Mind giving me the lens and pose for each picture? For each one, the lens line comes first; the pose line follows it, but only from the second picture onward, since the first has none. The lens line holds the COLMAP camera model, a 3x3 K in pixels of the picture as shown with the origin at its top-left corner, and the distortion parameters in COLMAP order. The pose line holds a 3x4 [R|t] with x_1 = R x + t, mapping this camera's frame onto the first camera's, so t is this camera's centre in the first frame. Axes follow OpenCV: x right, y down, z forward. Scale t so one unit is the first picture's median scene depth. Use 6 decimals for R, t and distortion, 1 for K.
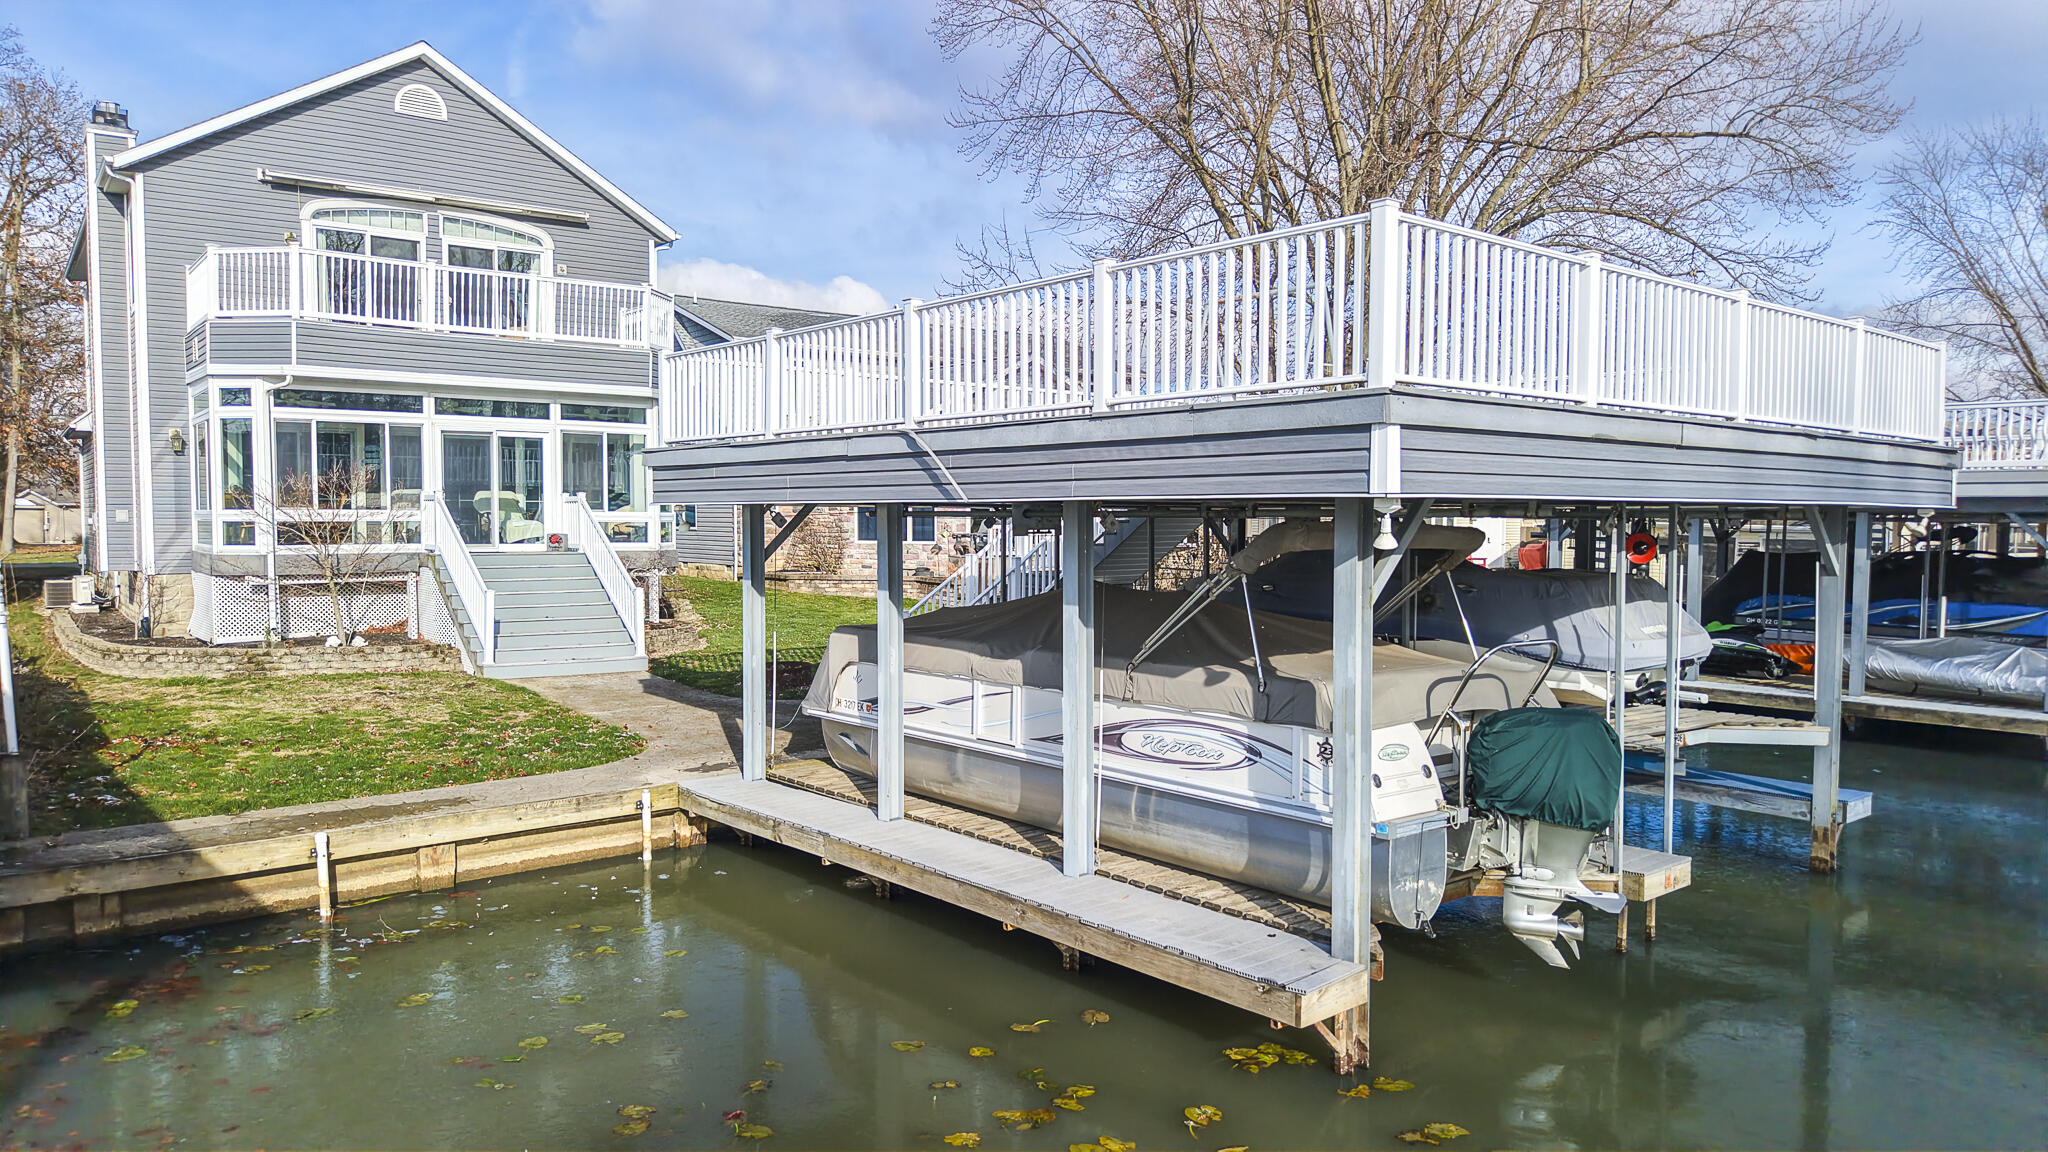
lens RADIAL K [[1377.3, 0, 1024.0], [0, 1377.3, 576.0], [0, 0, 1]] dist [-0.051137, 0.065522]
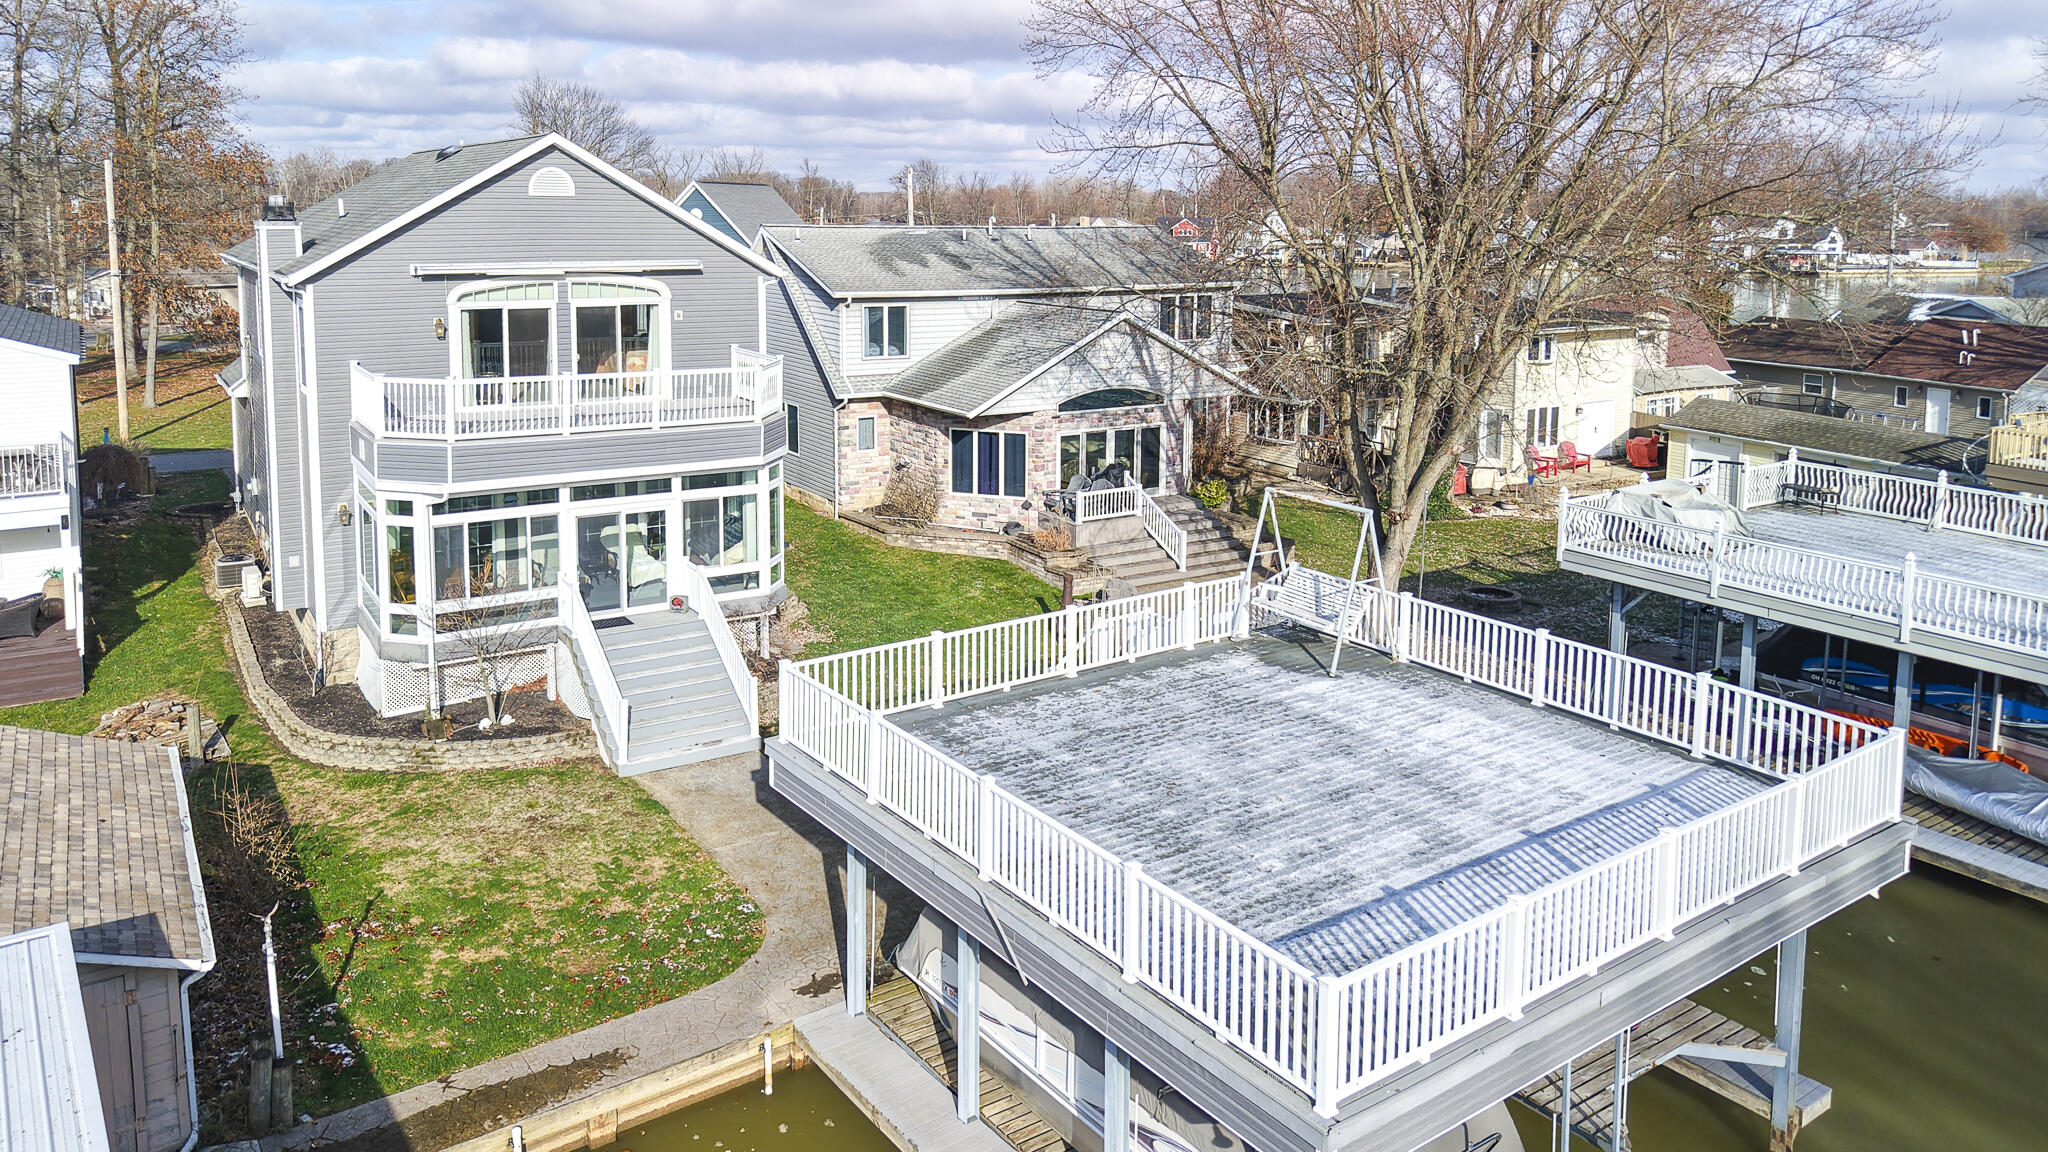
lens RADIAL K [[1439.4, 0, 1021.3], [0, 1439.4, 326.4], [0, 0, 1]] dist [0.000643, 0.000591]
pose [[0.997055, 0.014038, -0.075392, 0.020002], [-0.010327, 0.998727, 0.049383, -0.327012], [0.075989, -0.048459, 0.995930, -0.130314]]
